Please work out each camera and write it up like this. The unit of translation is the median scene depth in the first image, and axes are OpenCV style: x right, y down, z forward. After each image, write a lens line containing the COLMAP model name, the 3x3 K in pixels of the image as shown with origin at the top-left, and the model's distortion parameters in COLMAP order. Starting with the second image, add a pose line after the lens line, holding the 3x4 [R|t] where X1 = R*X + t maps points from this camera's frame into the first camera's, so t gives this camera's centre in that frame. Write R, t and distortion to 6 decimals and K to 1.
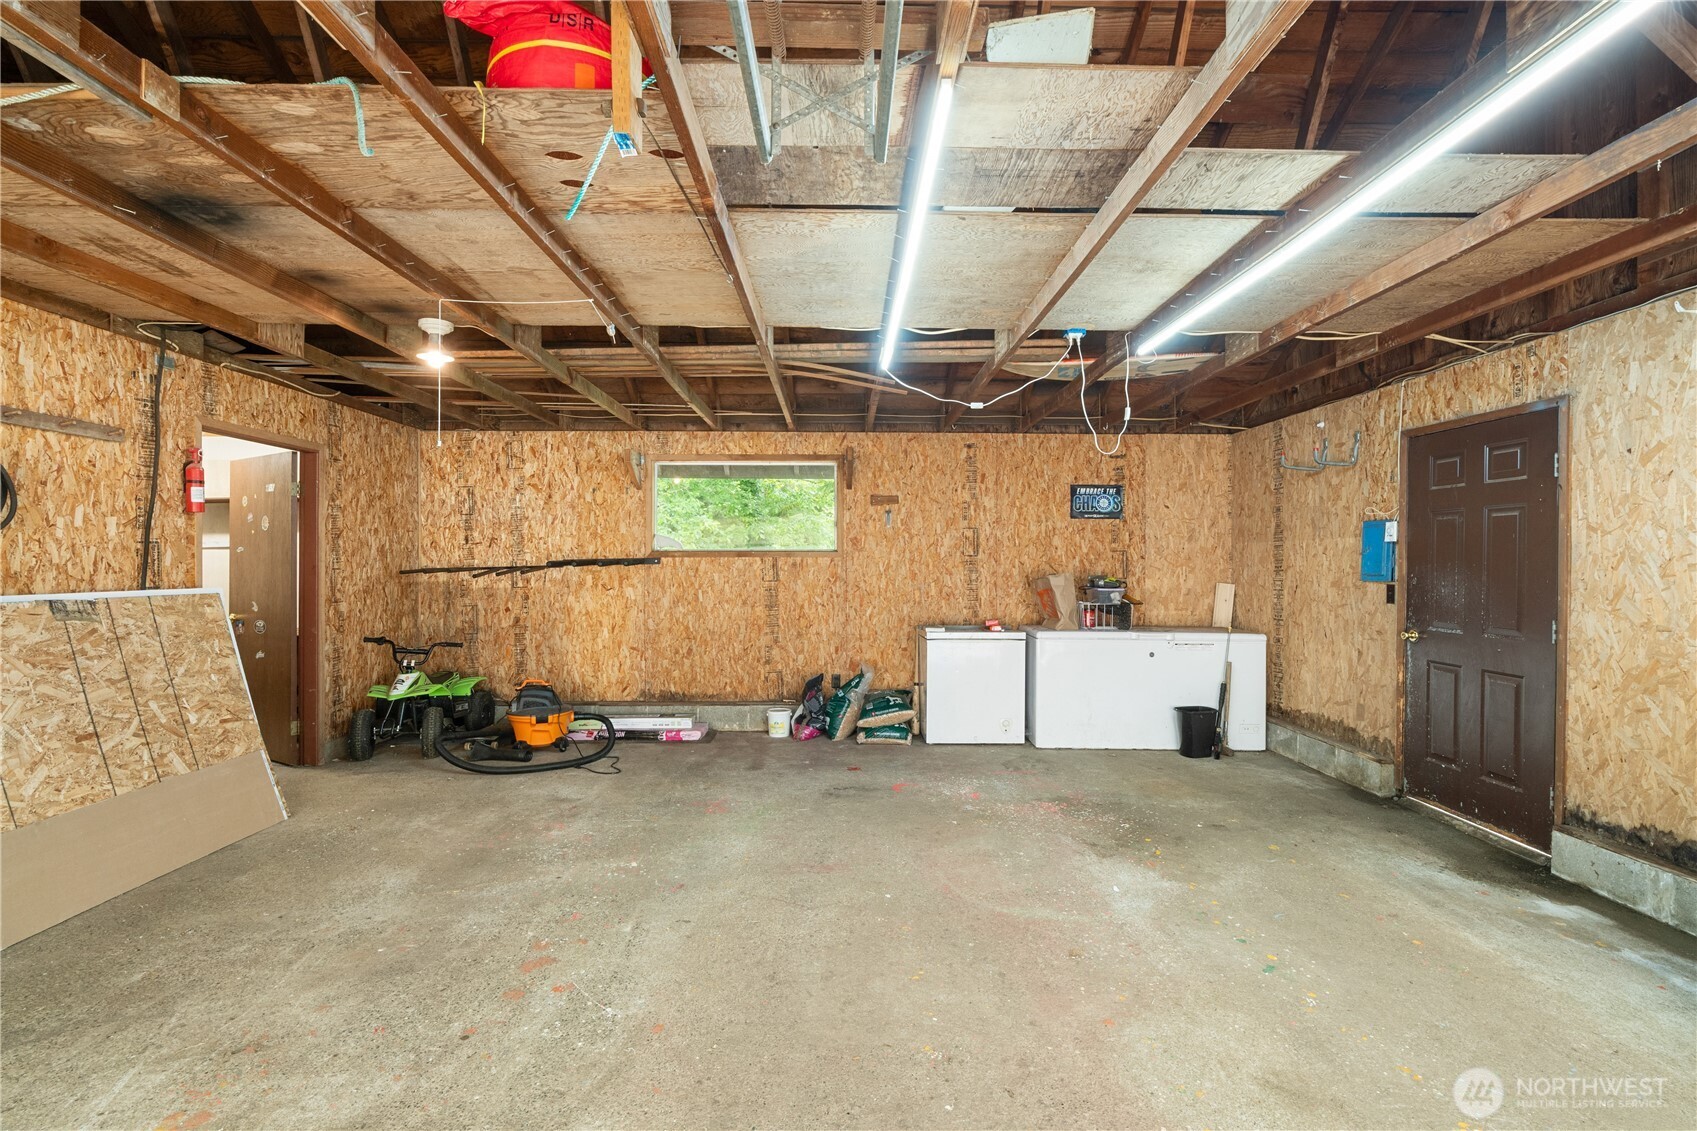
lens RADIAL K [[784.2, 0, 850.8], [0, 784.2, 569.1], [0, 0, 1]] dist [-0.007868, 0.001935]
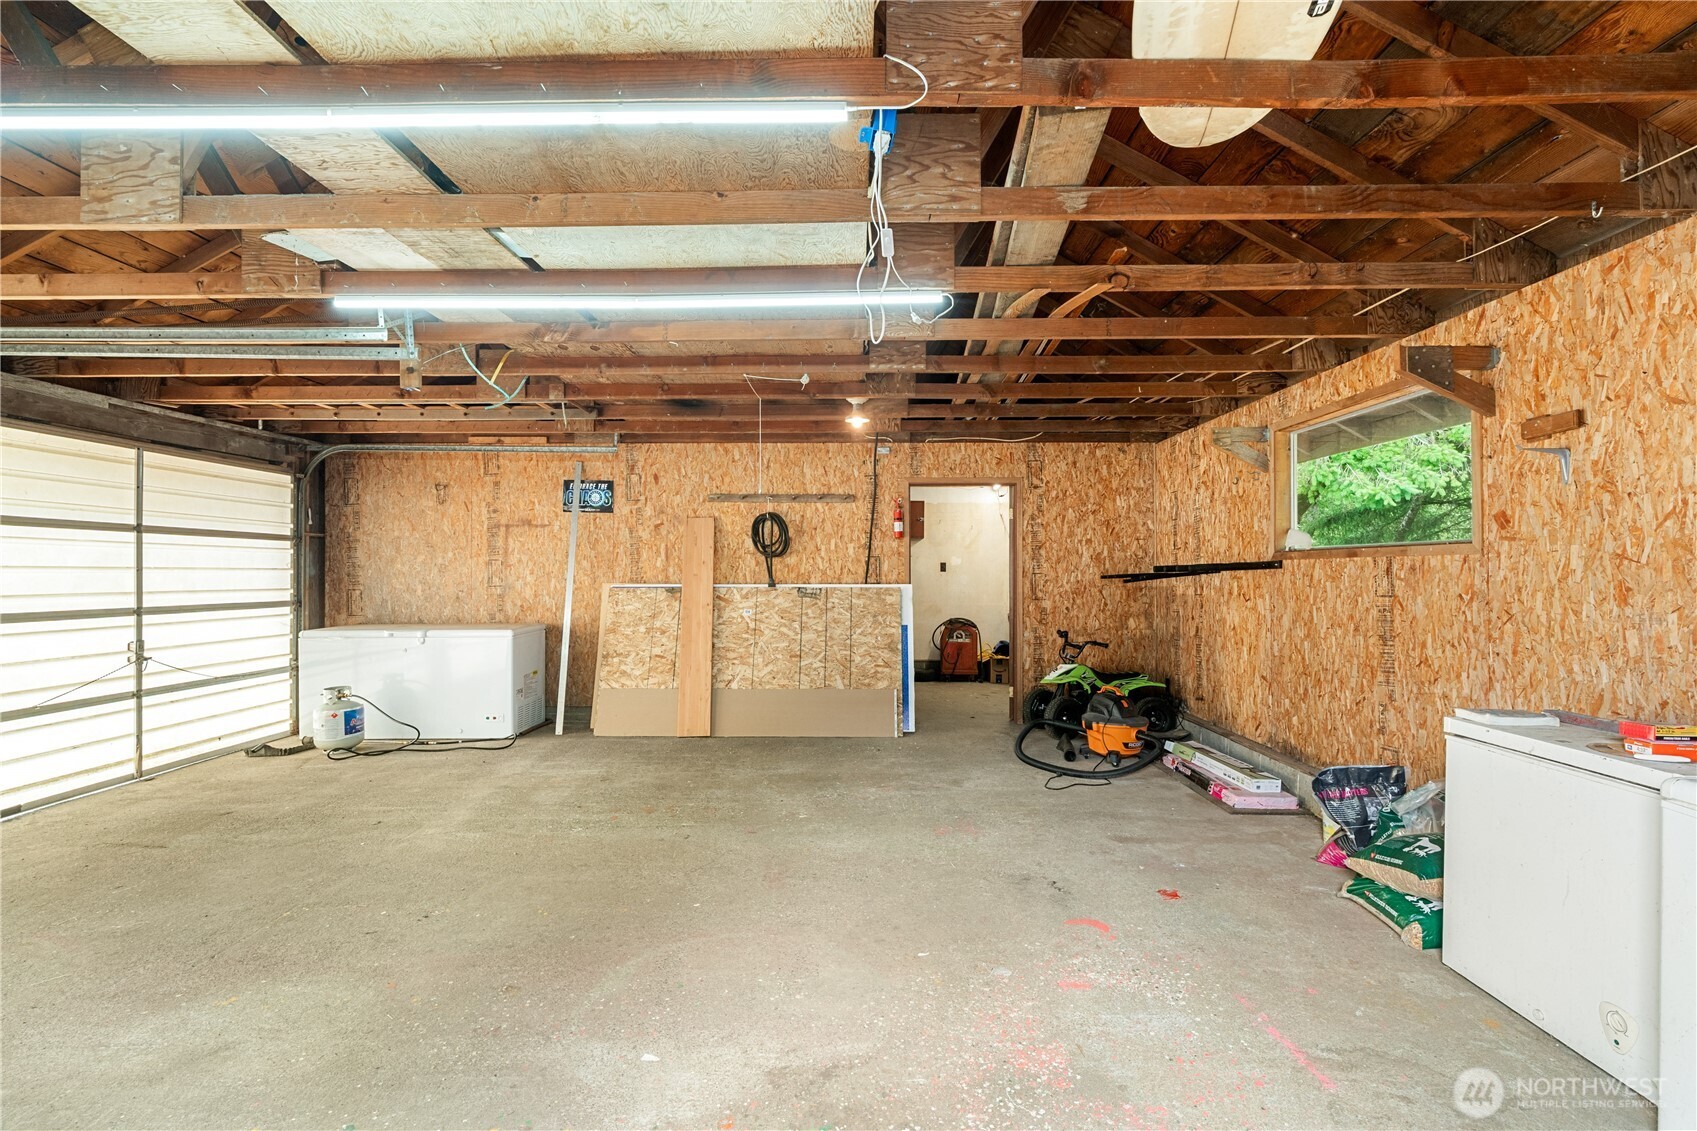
lens RADIAL K [[784.2, 0, 850.8], [0, 784.2, 569.1], [0, 0, 1]] dist [-0.007868, 0.001935]
pose [[-0.041446, -0.004342, -0.999131, 0.785730], [-0.007706, 0.999962, -0.004026, 0.000276], [0.999111, 0.007533, -0.041478, 0.948999]]
